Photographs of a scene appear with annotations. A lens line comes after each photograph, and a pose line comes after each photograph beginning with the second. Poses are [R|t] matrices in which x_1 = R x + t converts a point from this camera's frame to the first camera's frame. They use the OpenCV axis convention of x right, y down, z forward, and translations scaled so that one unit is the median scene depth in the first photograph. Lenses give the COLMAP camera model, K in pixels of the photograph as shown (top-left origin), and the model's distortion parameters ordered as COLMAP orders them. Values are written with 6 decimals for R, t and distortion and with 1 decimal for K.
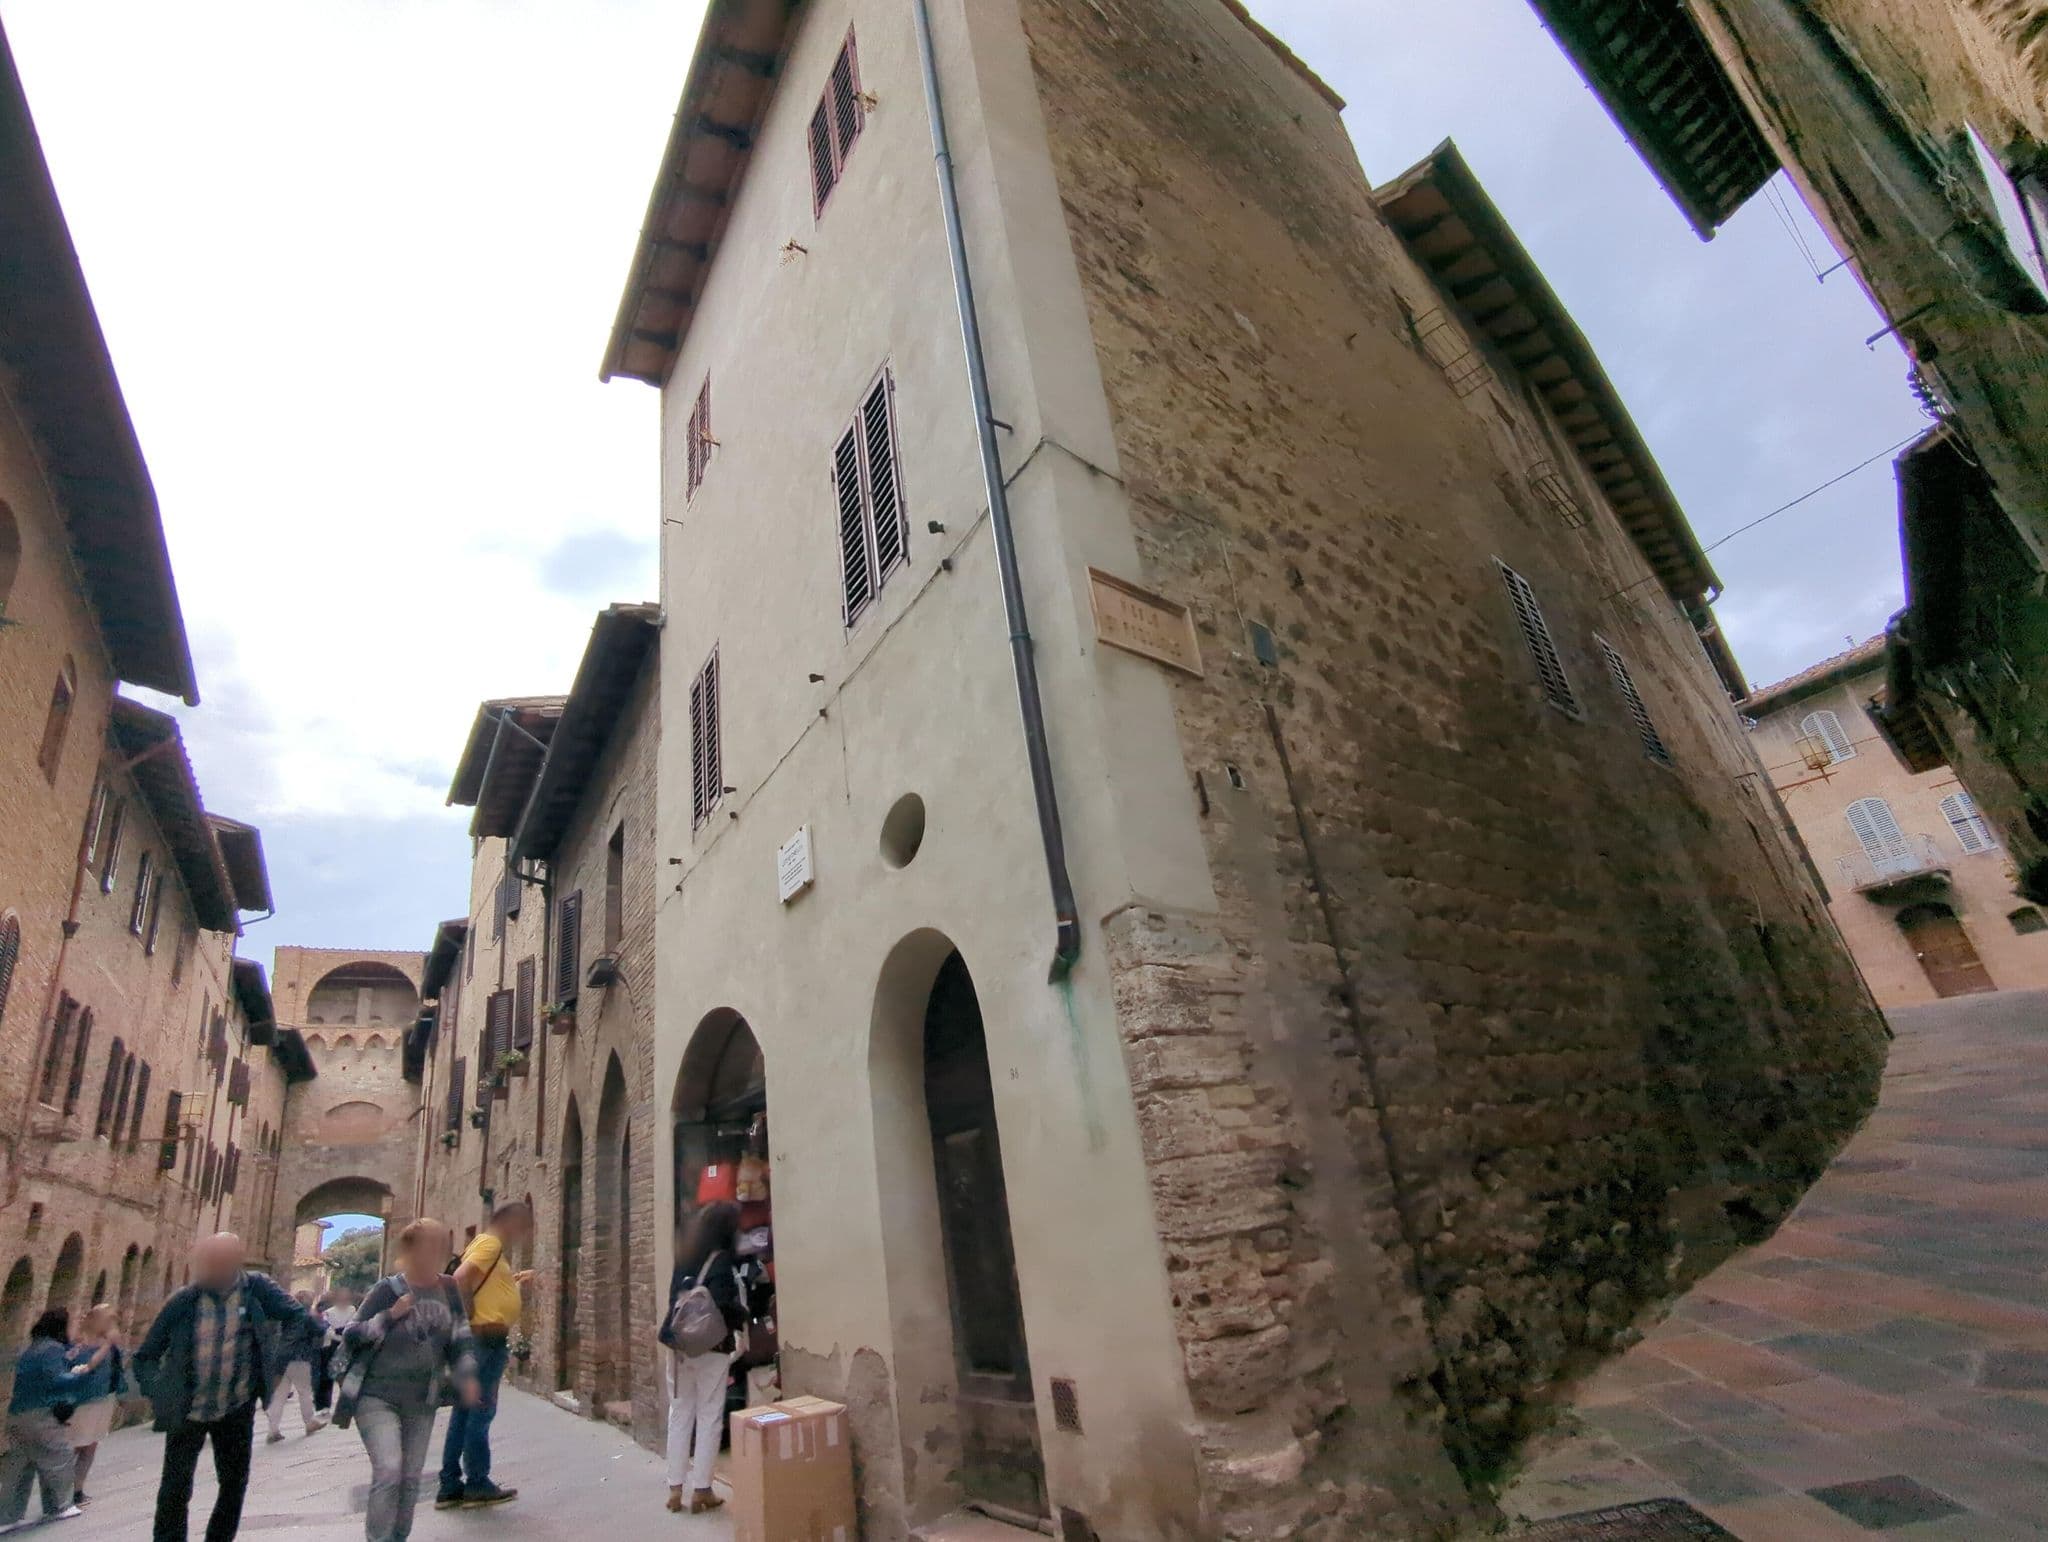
lens RADIAL K [[1006.4, 0, 1019.3], [0, 1006.4, 774.7], [0, 0, 1]] dist [0.000436, 0.000006]
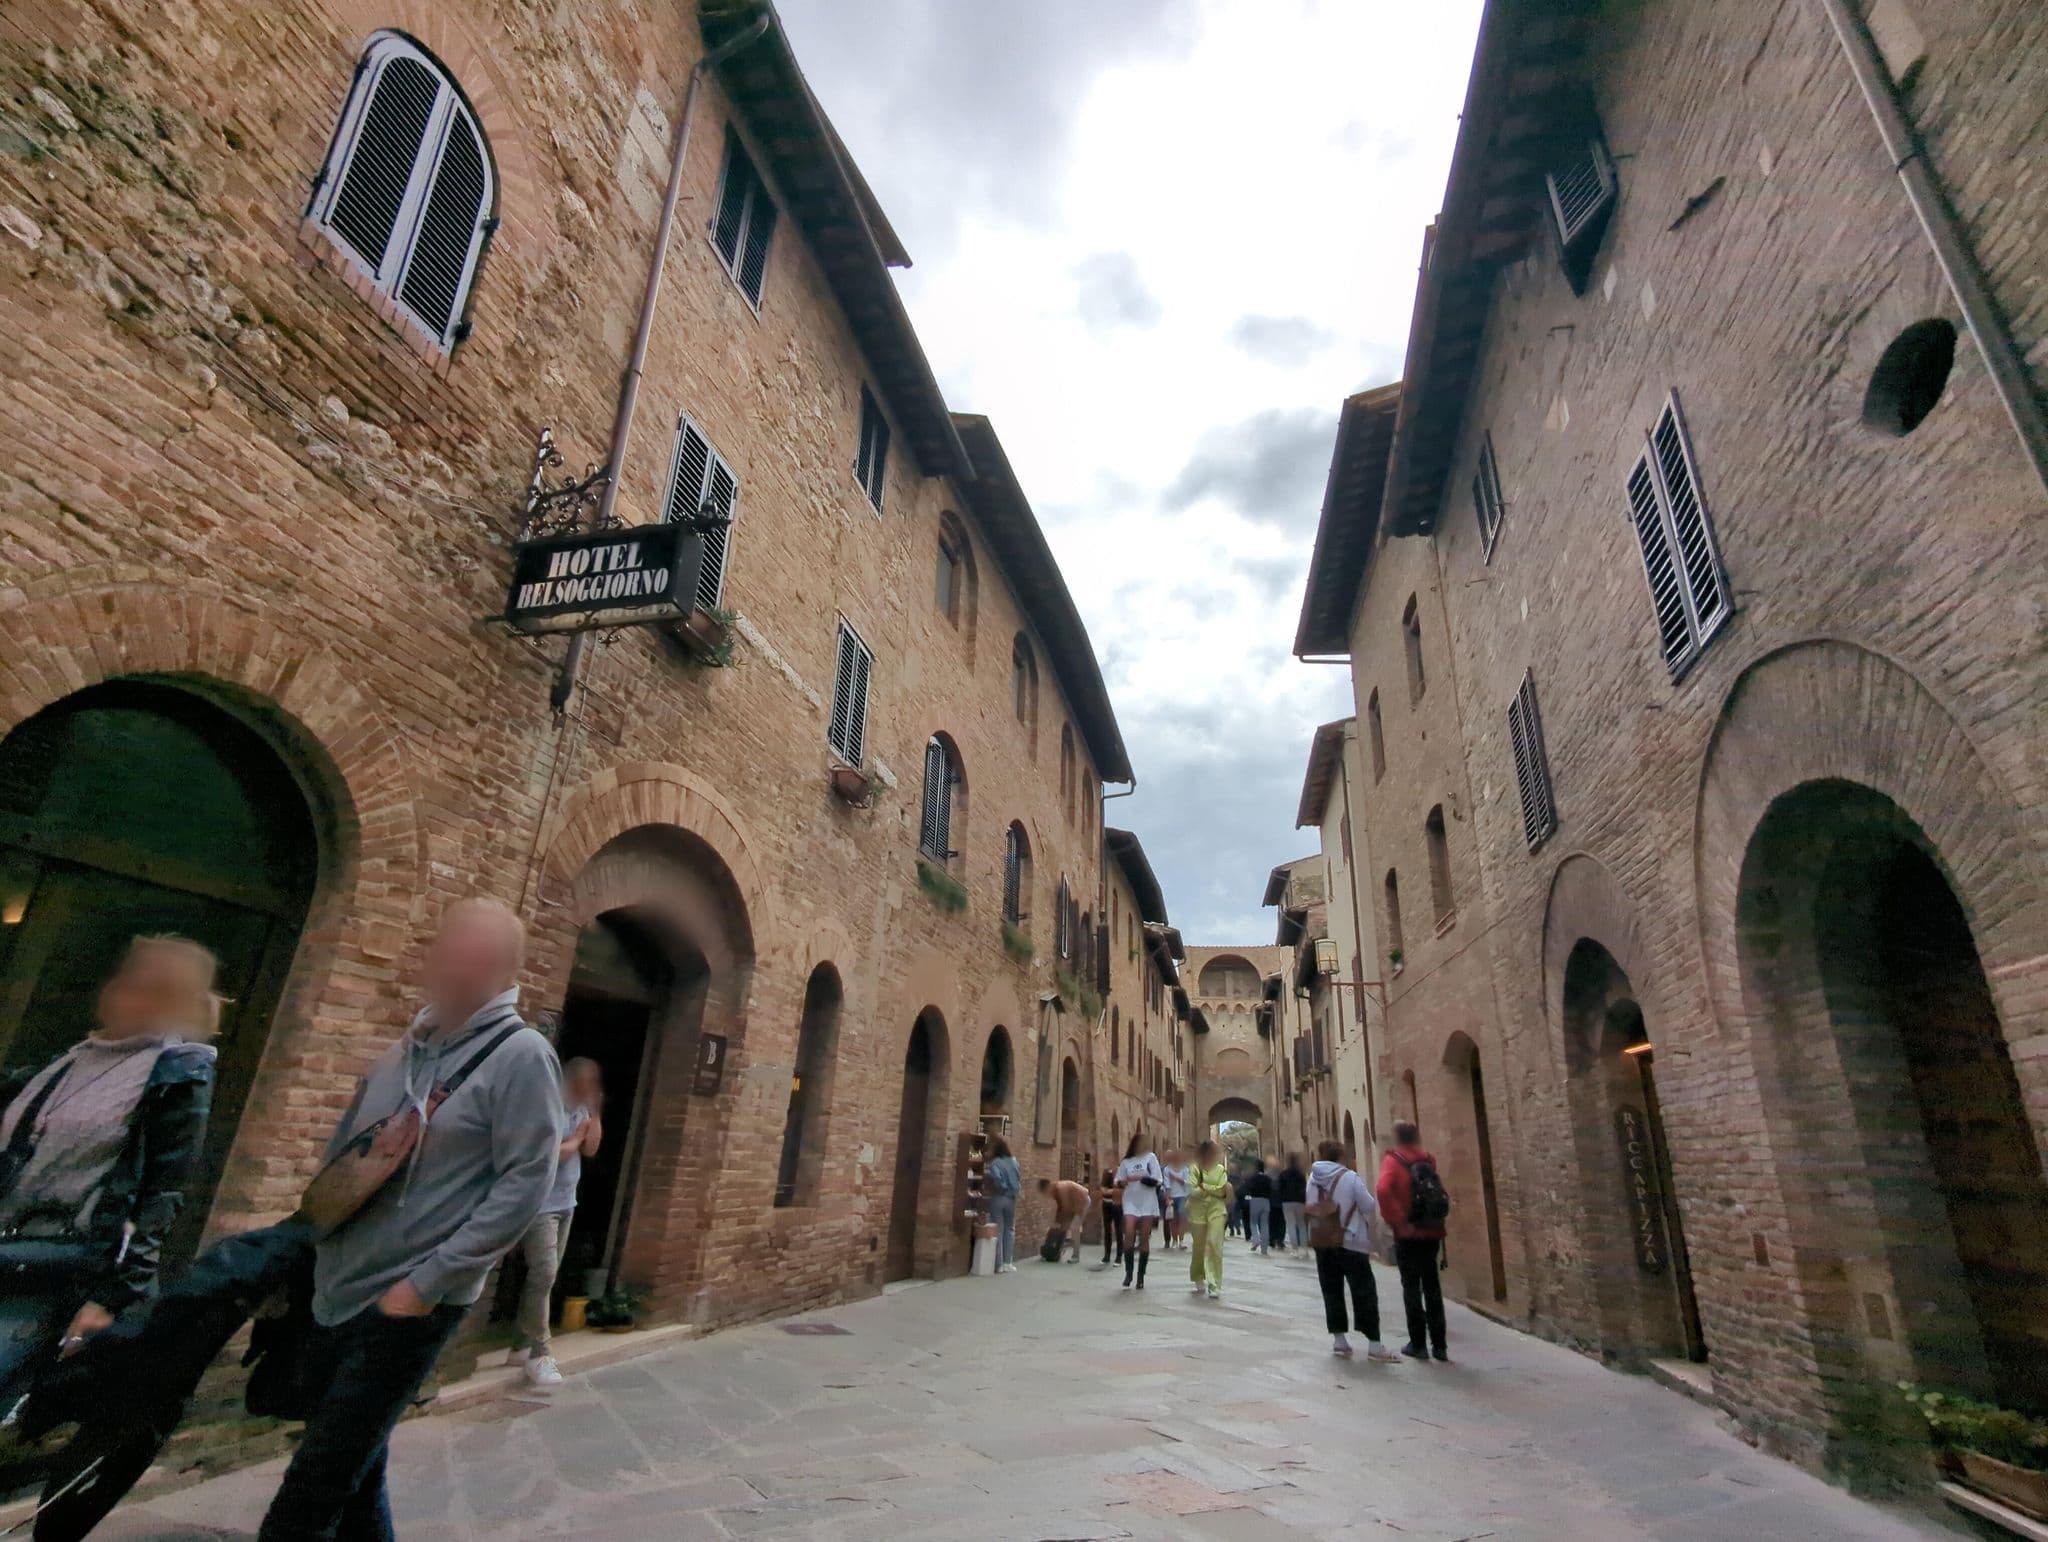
lens RADIAL K [[1006.4, 0, 1019.3], [0, 1006.4, 774.7], [0, 0, 1]] dist [0.000436, 0.000006]
pose [[0.724249, -0.079488, -0.684941, 0.231016], [0.123425, 0.992235, 0.015359, -0.189858], [0.678402, -0.095663, 0.728437, -0.366048]]
